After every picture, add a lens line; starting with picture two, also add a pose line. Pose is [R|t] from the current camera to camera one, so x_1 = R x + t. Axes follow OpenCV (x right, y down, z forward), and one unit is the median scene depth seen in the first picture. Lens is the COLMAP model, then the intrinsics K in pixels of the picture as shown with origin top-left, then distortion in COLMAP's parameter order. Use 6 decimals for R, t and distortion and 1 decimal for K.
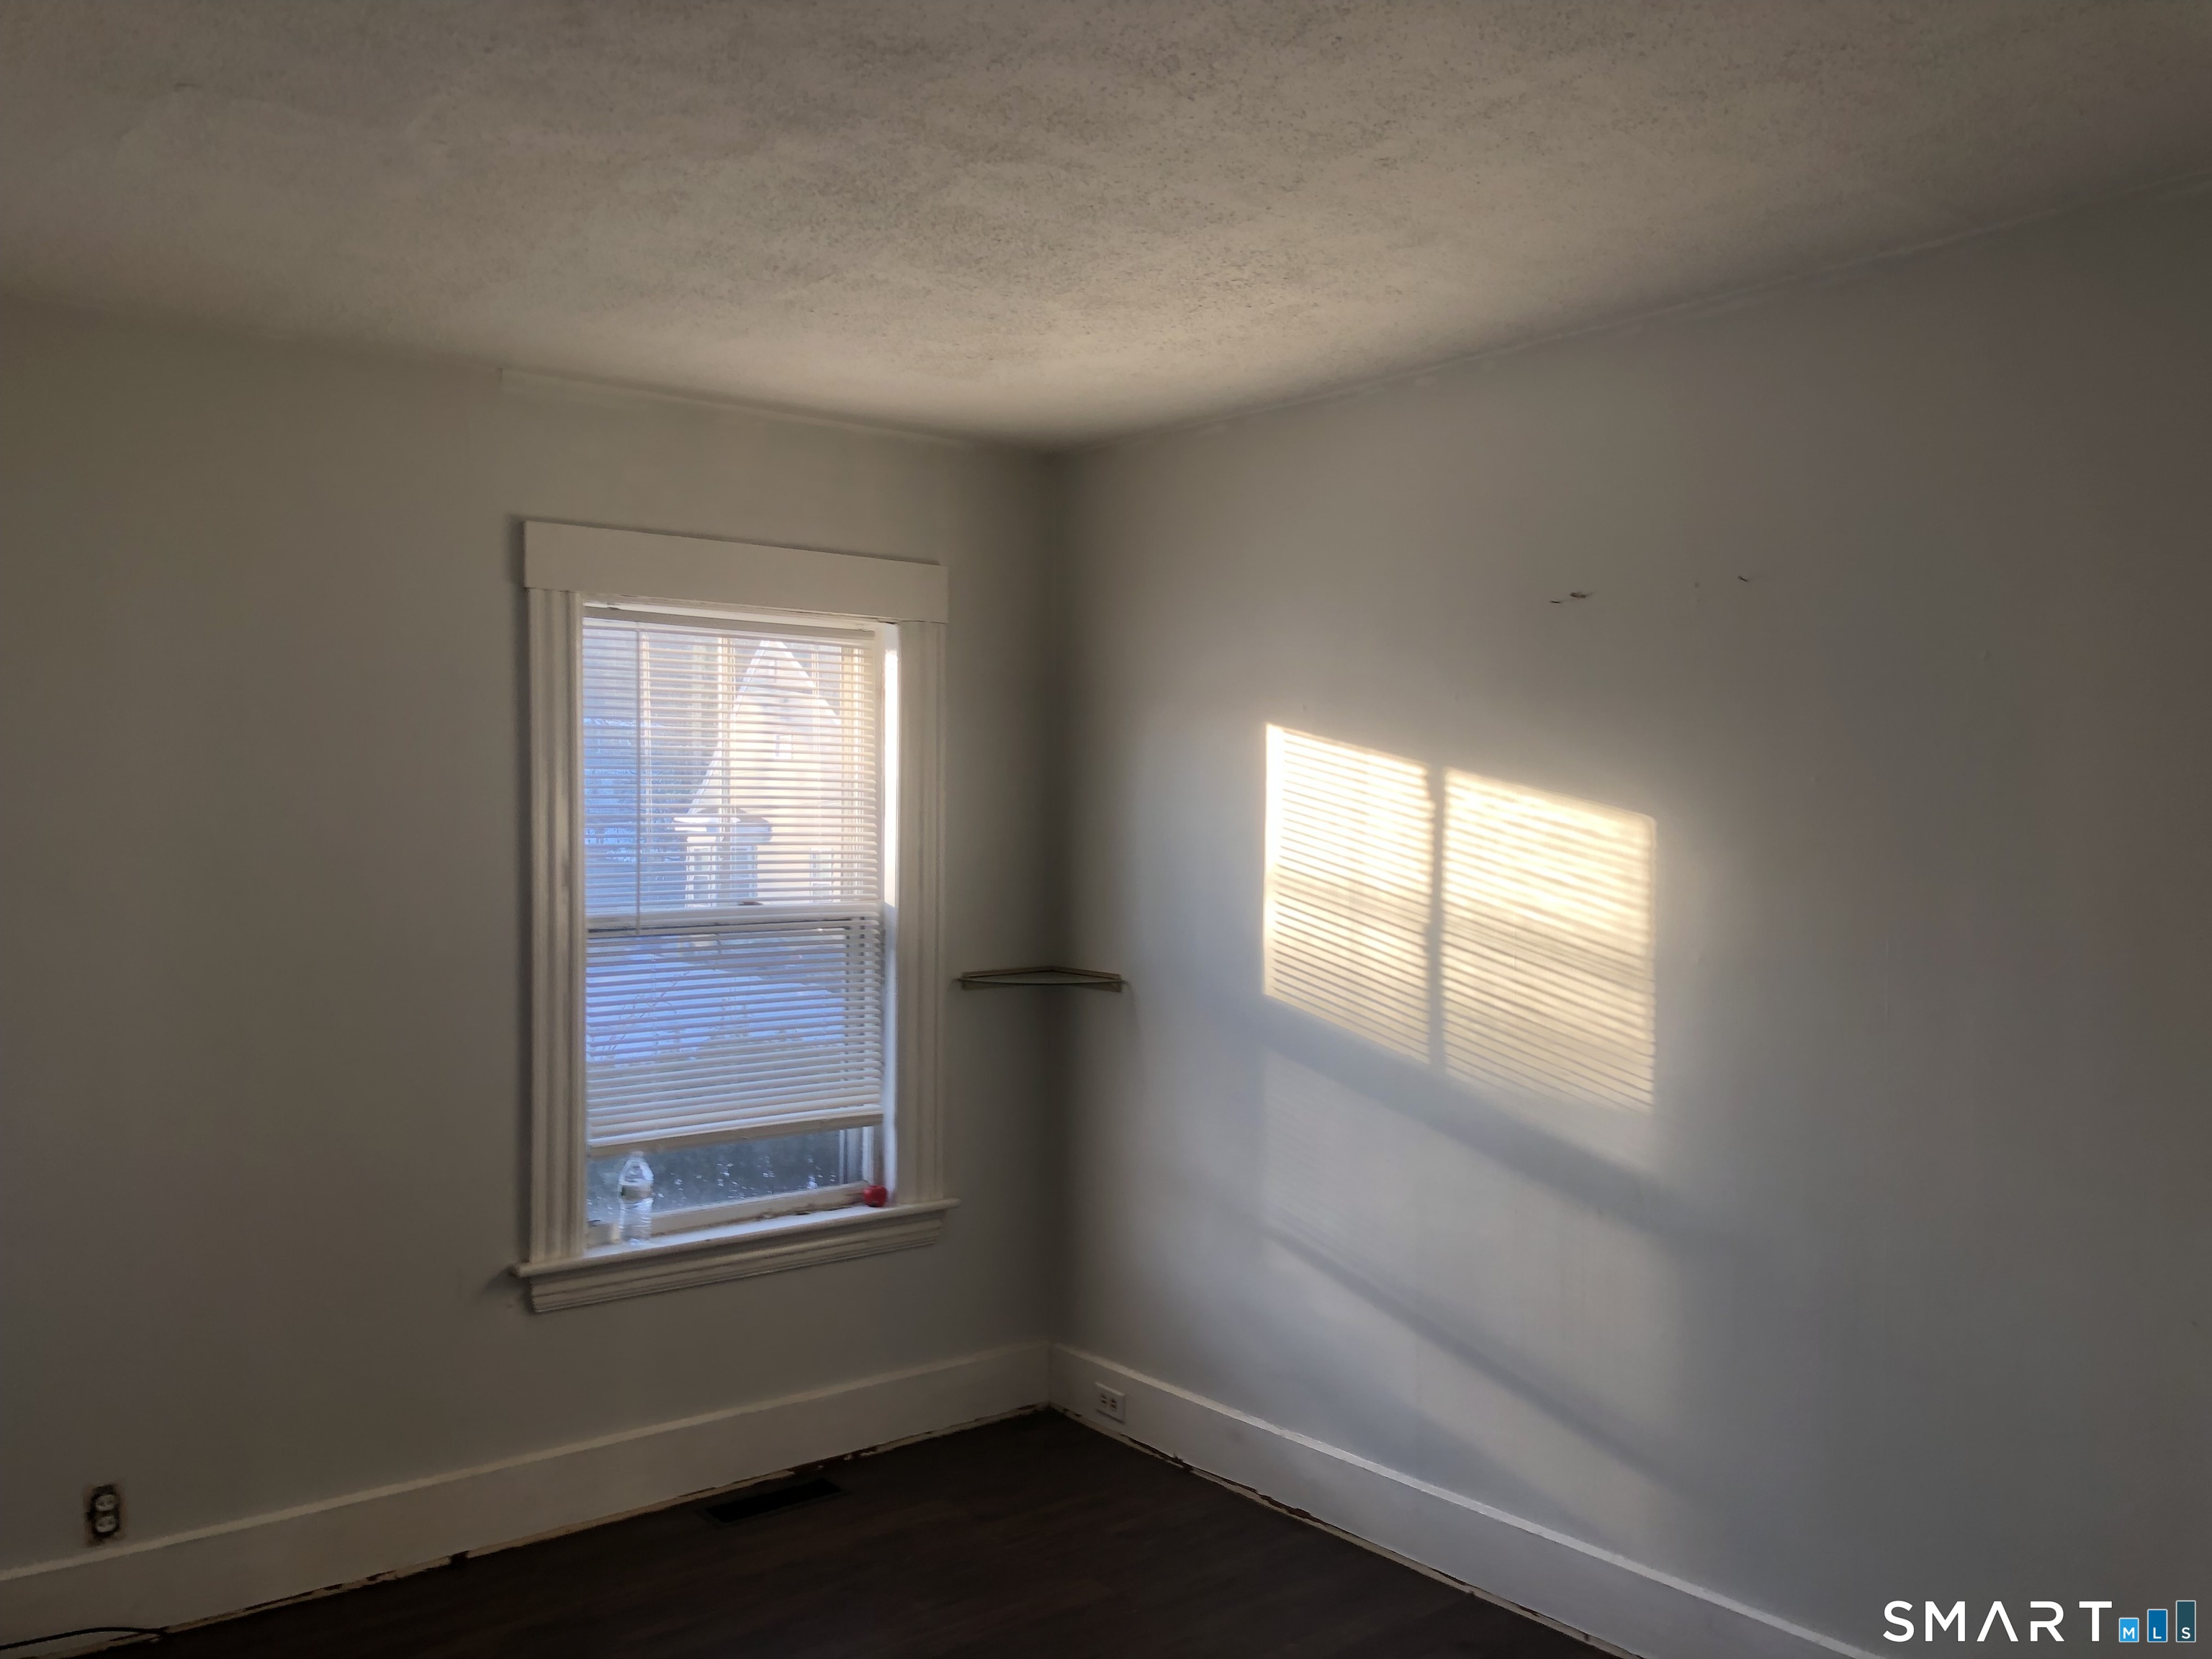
lens RADIAL K [[1837.1, 0, 1112.0], [0, 1837.1, 824.4], [0, 0, 1]] dist [0.060356, -0.054763]
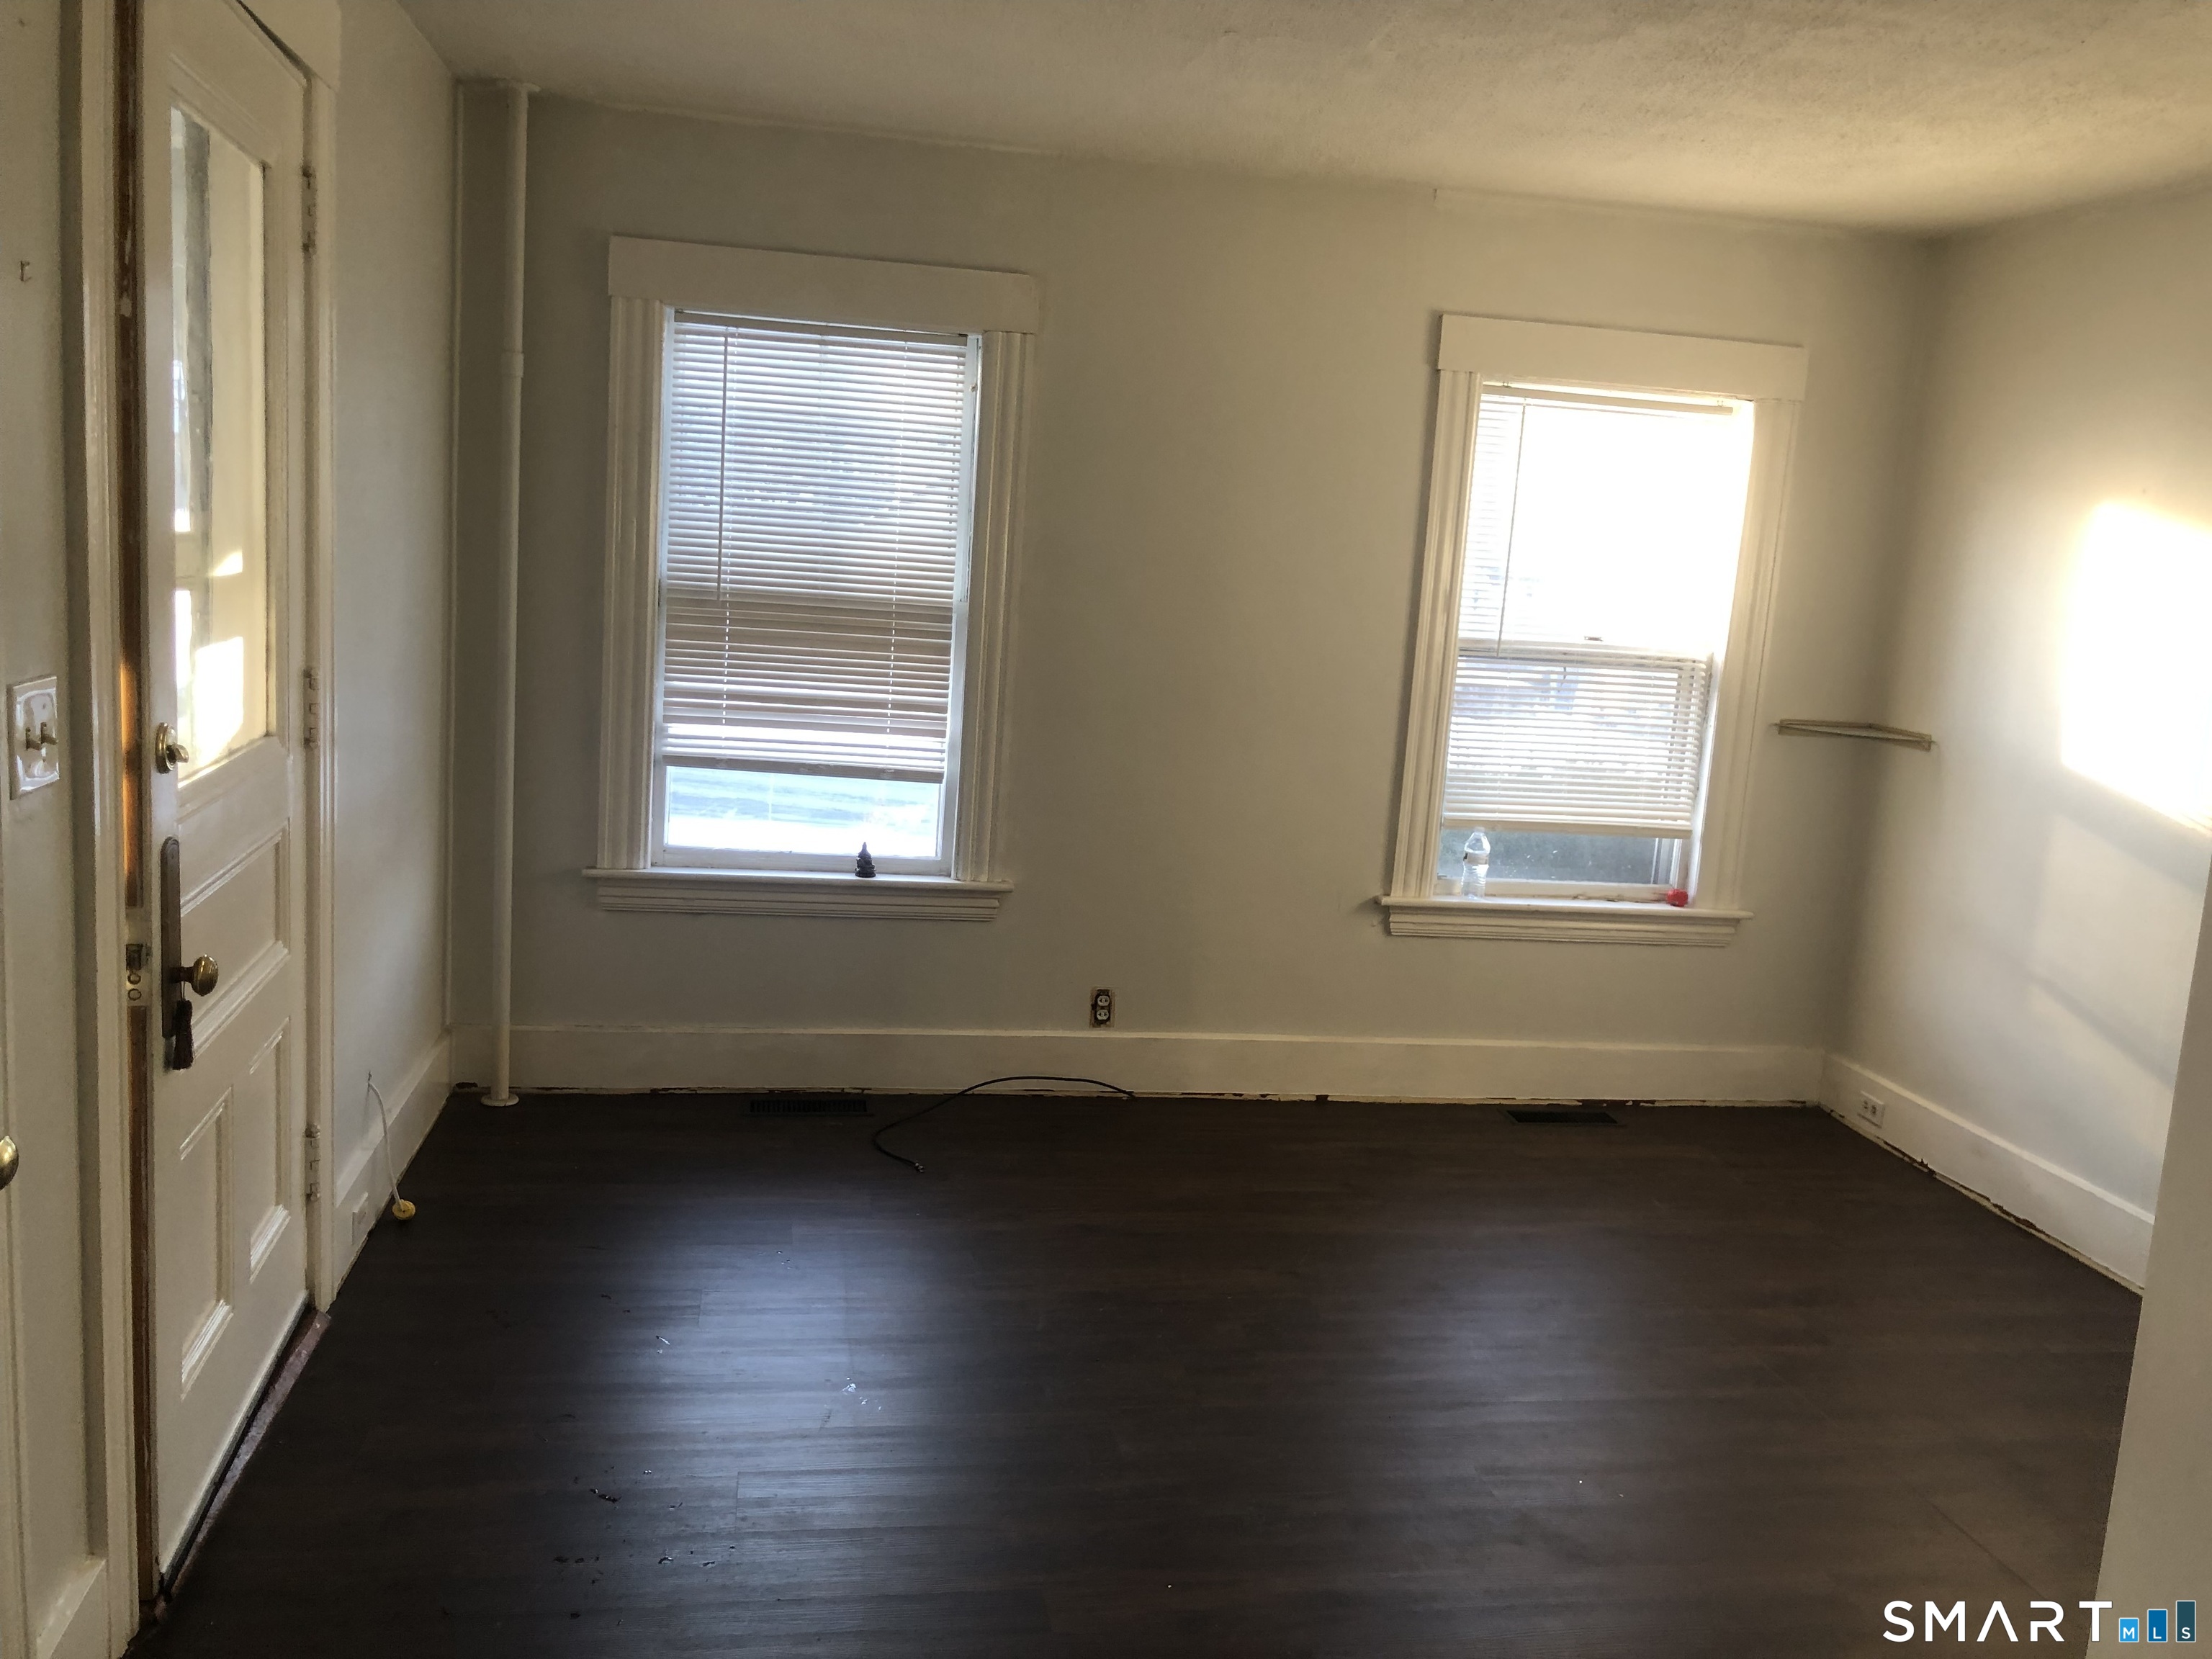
lens RADIAL K [[1837.1, 0, 1091.0], [0, 1837.1, 824.2], [0, 0, 1]] dist [0.060356, -0.054763]
pose [[0.870668, 0.132618, -0.473656, 0.108195], [-0.070779, 0.986725, 0.146166, 0.009866], [0.486752, -0.093737, 0.868496, -0.224217]]
